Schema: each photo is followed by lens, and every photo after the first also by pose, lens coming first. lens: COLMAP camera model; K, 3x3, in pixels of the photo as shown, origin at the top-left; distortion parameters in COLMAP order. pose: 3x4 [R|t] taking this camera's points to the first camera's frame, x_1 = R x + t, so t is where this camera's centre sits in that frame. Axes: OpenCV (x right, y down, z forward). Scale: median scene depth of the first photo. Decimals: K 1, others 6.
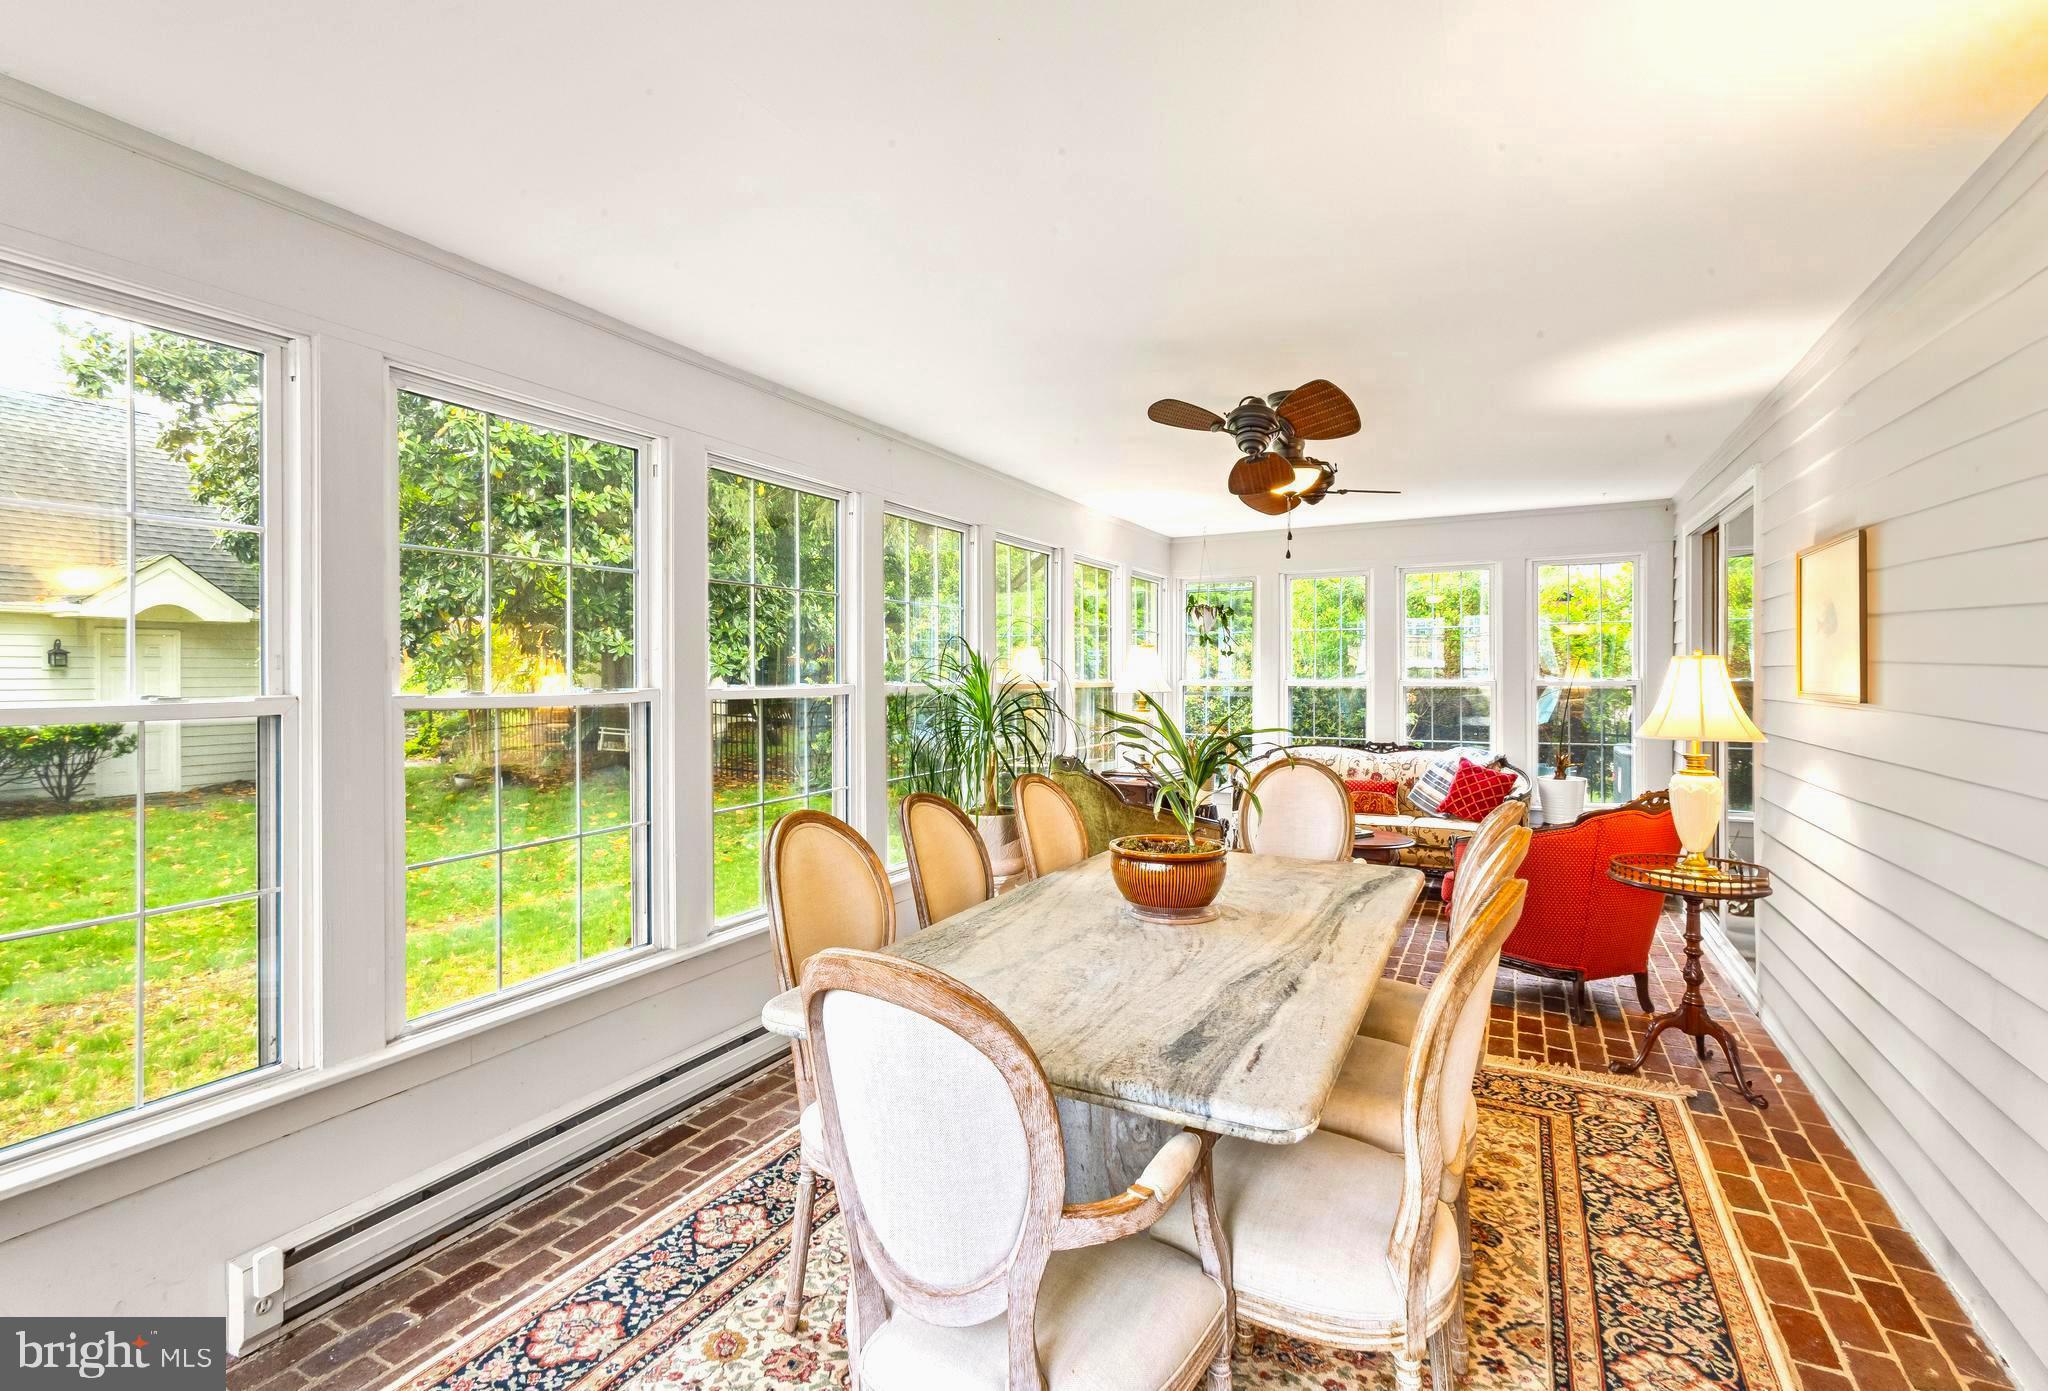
lens RADIAL K [[948.2, 0, 1022.5], [0, 948.2, 687.8], [0, 0, 1]] dist [-0.002927, -0.000048]
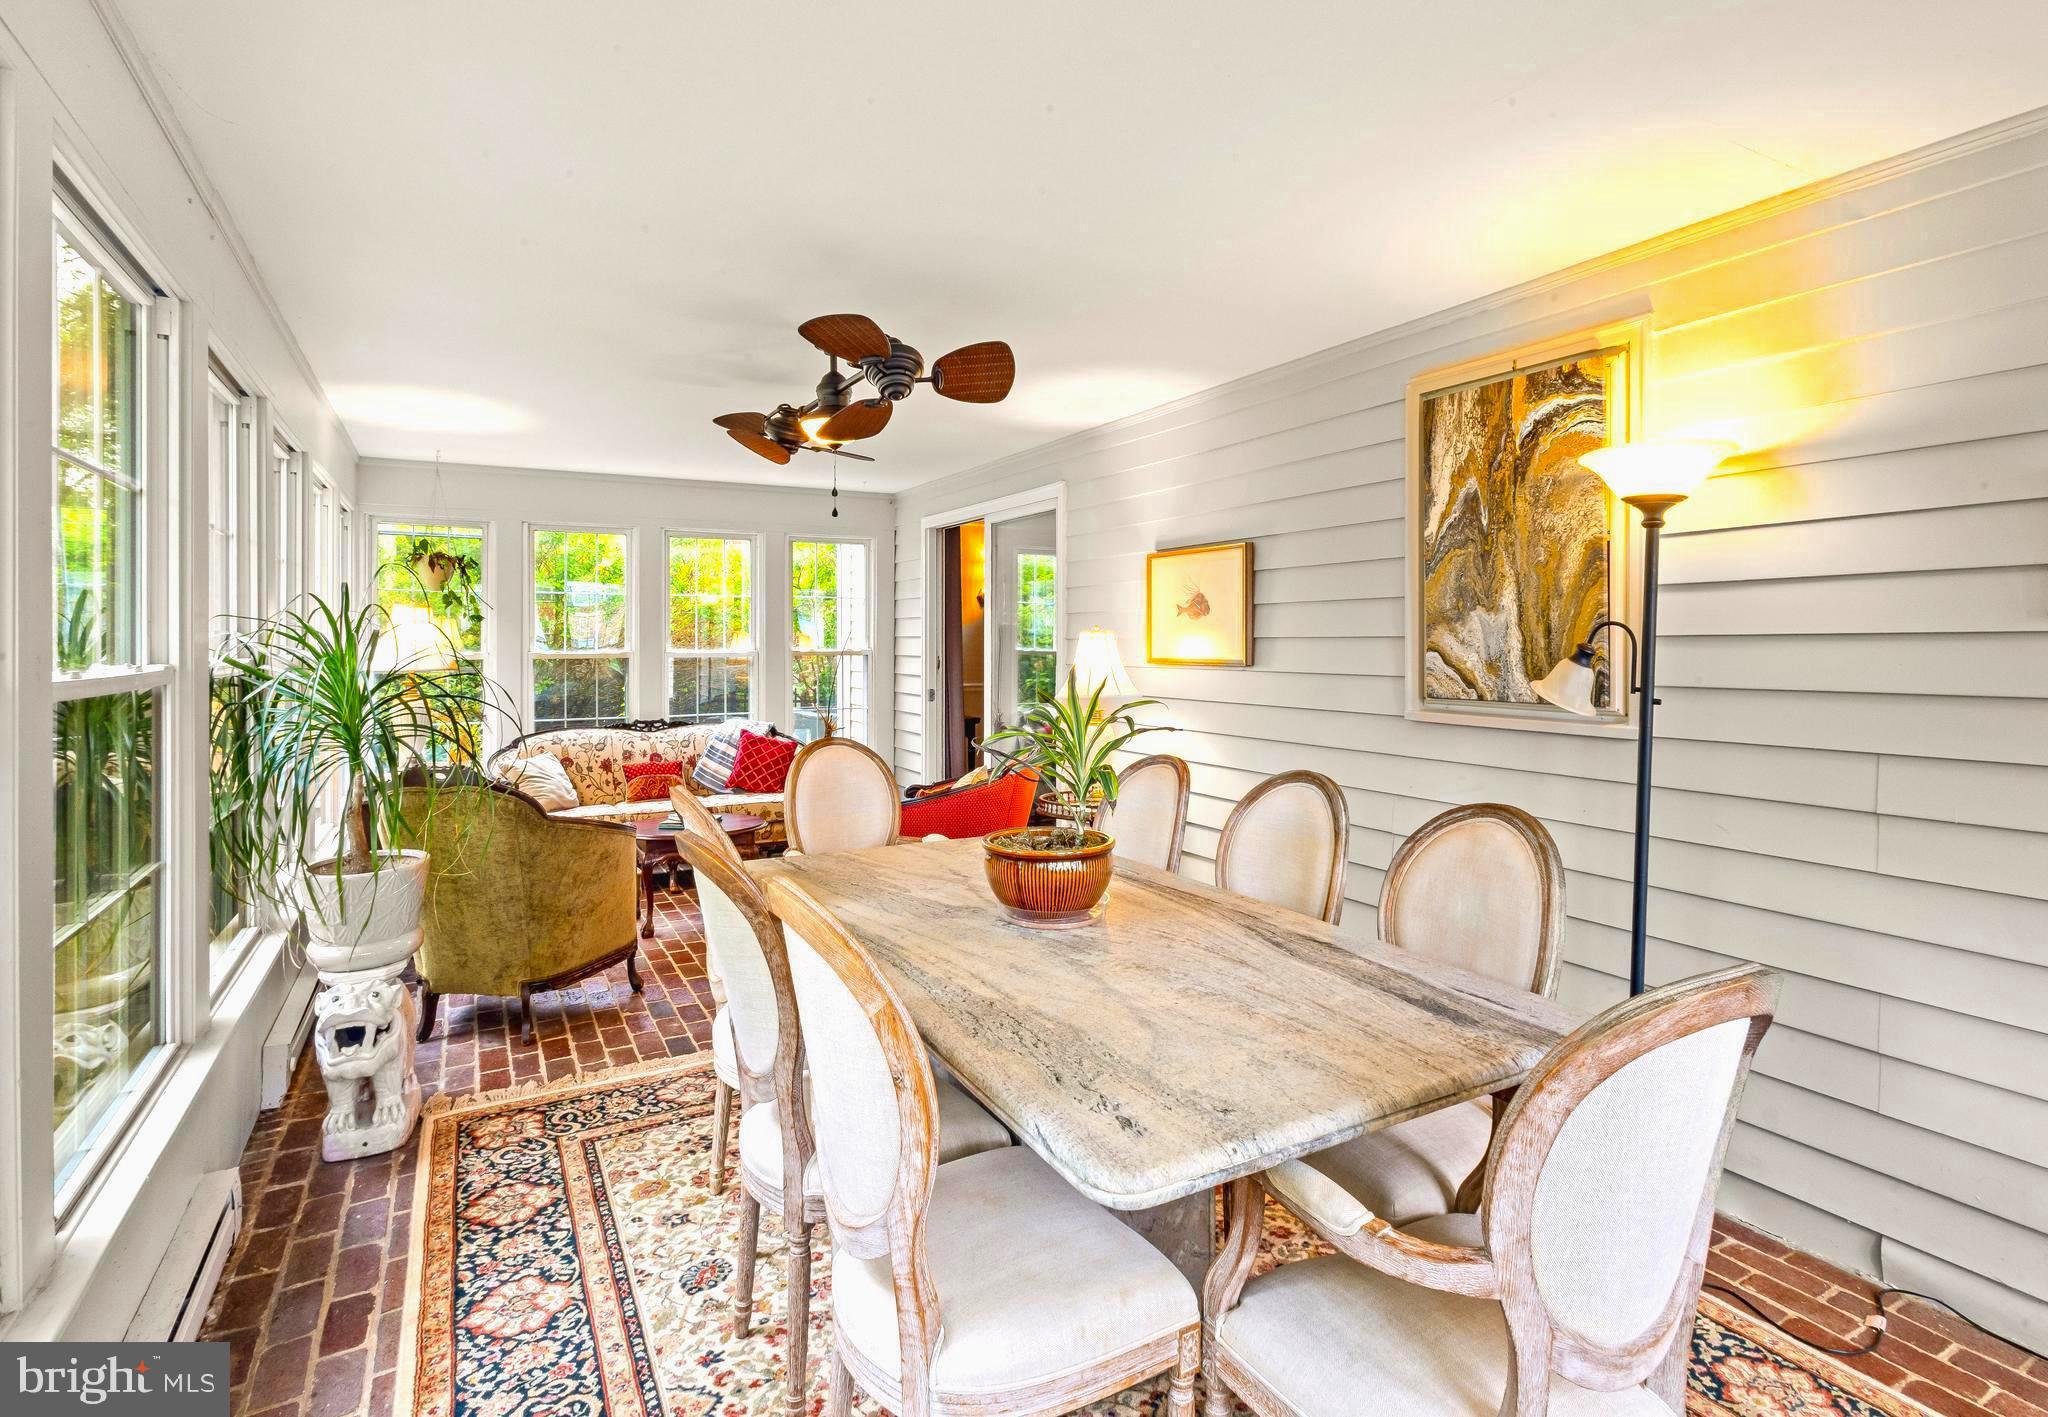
lens RADIAL K [[1001.3, 0, 981.7], [0, 1001.3, 650.9], [0, 0, 1]] dist [-0.028112, -0.000853]
pose [[0.564527, -0.001744, 0.825413, -0.257478], [0.008911, 0.999952, -0.003982, -0.002285], [-0.825367, 0.009603, 0.564516, 0.209690]]
